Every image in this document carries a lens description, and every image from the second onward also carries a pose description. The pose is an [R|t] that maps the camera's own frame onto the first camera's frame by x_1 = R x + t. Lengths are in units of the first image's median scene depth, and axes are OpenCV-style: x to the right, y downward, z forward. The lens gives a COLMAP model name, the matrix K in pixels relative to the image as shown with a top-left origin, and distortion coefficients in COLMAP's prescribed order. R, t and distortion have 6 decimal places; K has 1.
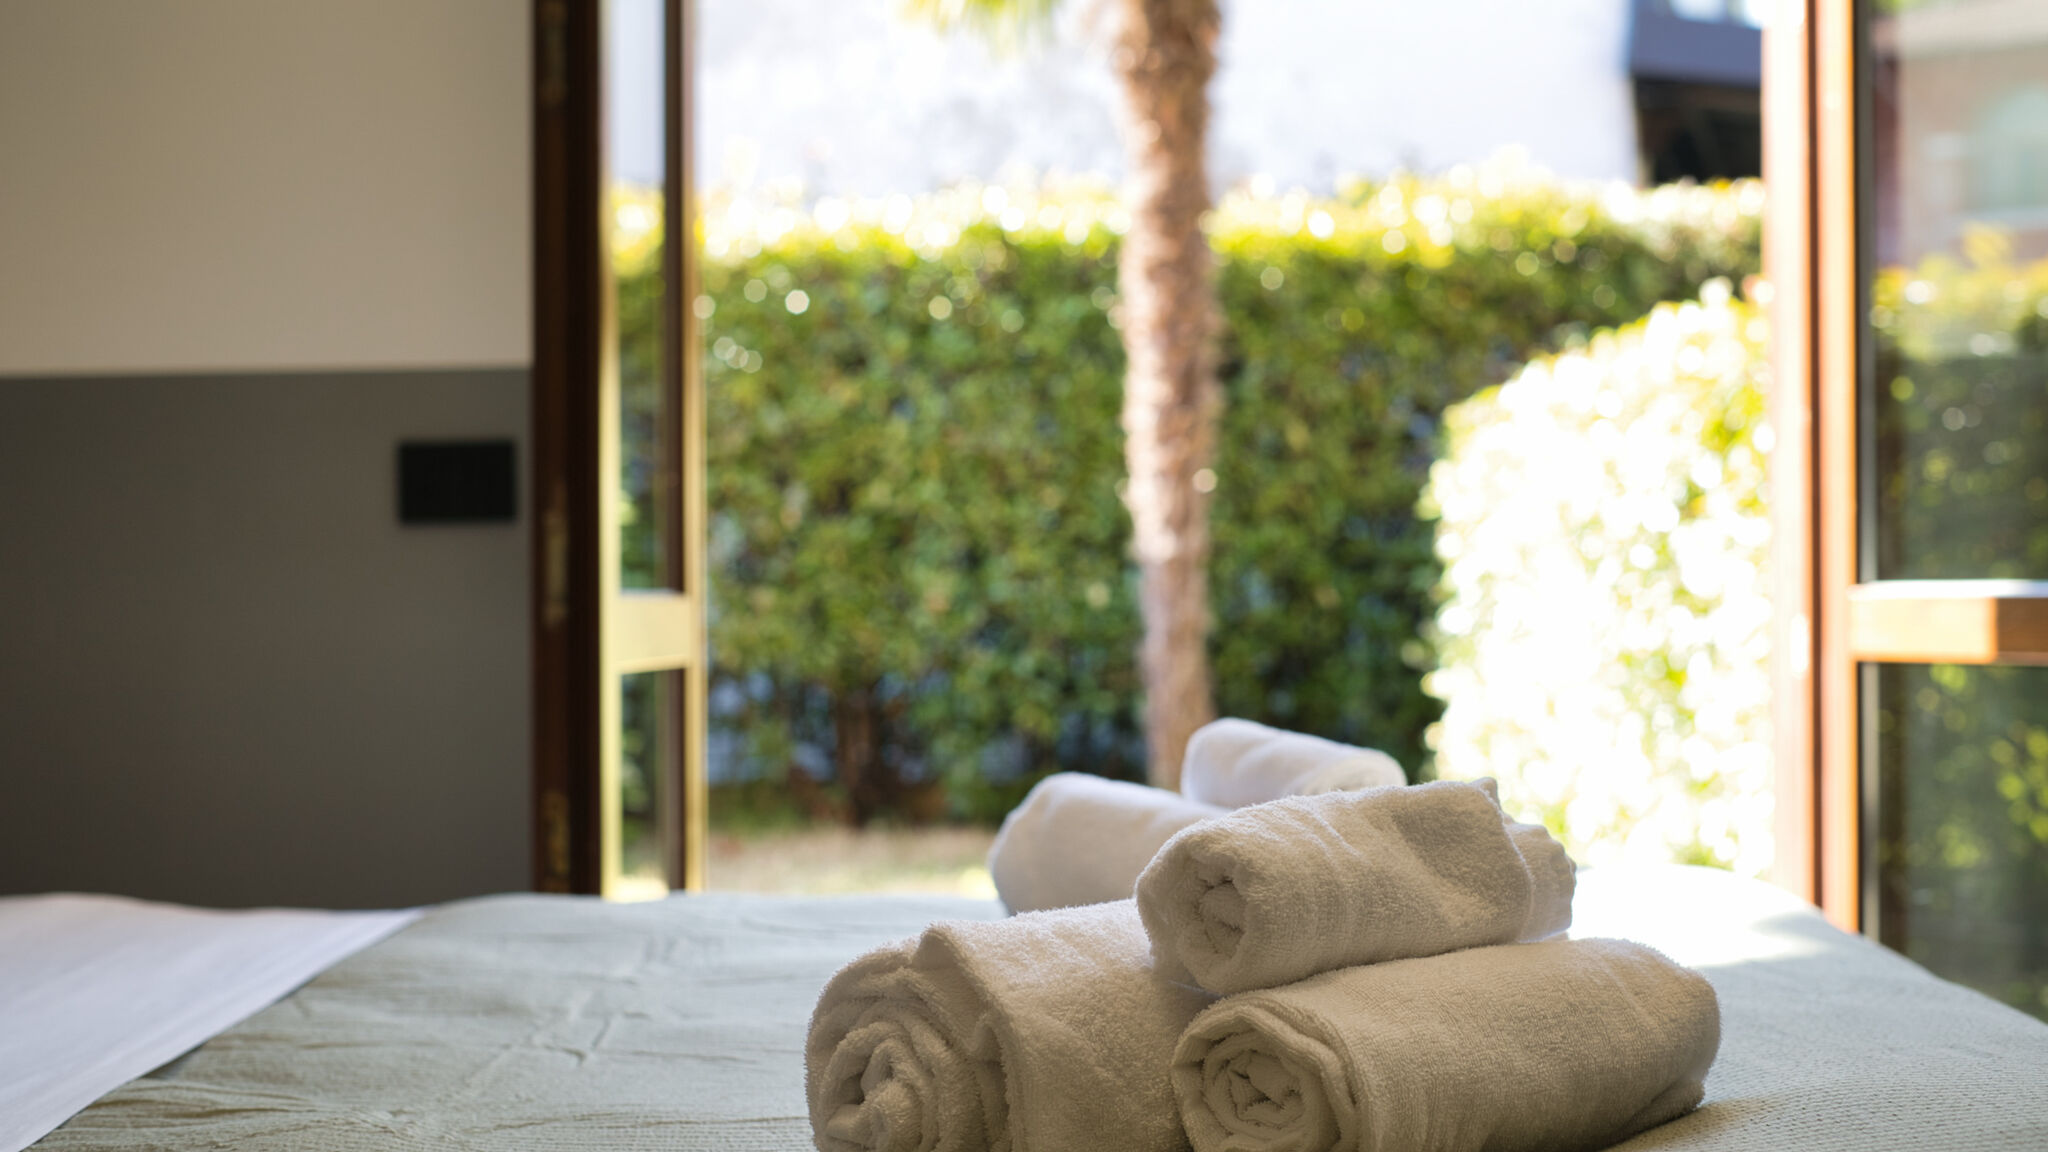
lens RADIAL K [[3203.7, 0, 905.9], [0, 3203.7, 579.4], [0, 0, 1]] dist [-0.042623, -0.078815]
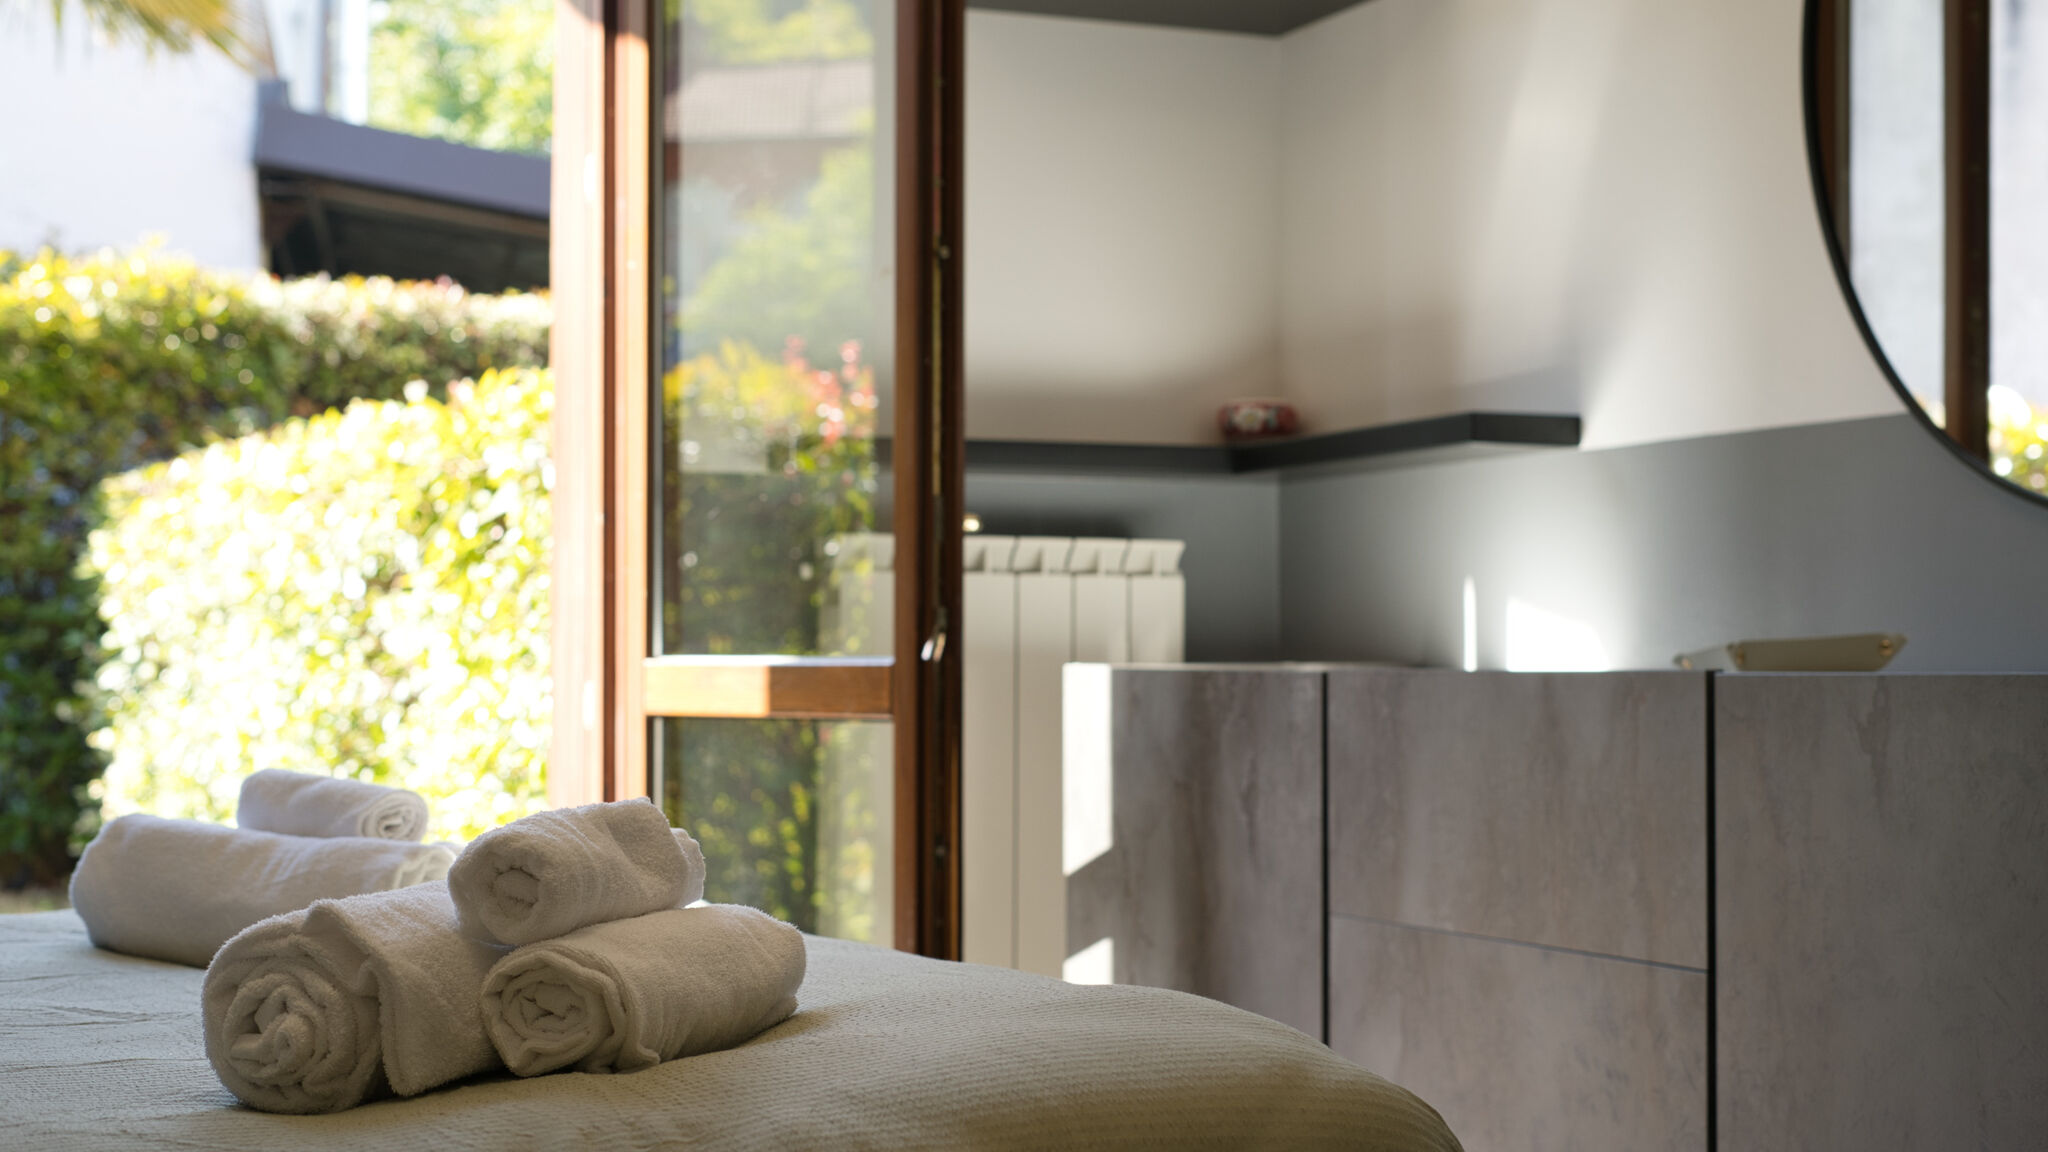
lens RADIAL K [[3203.7, 0, 905.9], [0, 3203.7, 579.4], [0, 0, 1]] dist [-0.042623, -0.078815]
pose [[0.898812, 0.017536, 0.437983, -0.369248], [-0.009587, 0.999747, -0.020354, -0.009356], [-0.438229, 0.014095, 0.898753, -0.382227]]
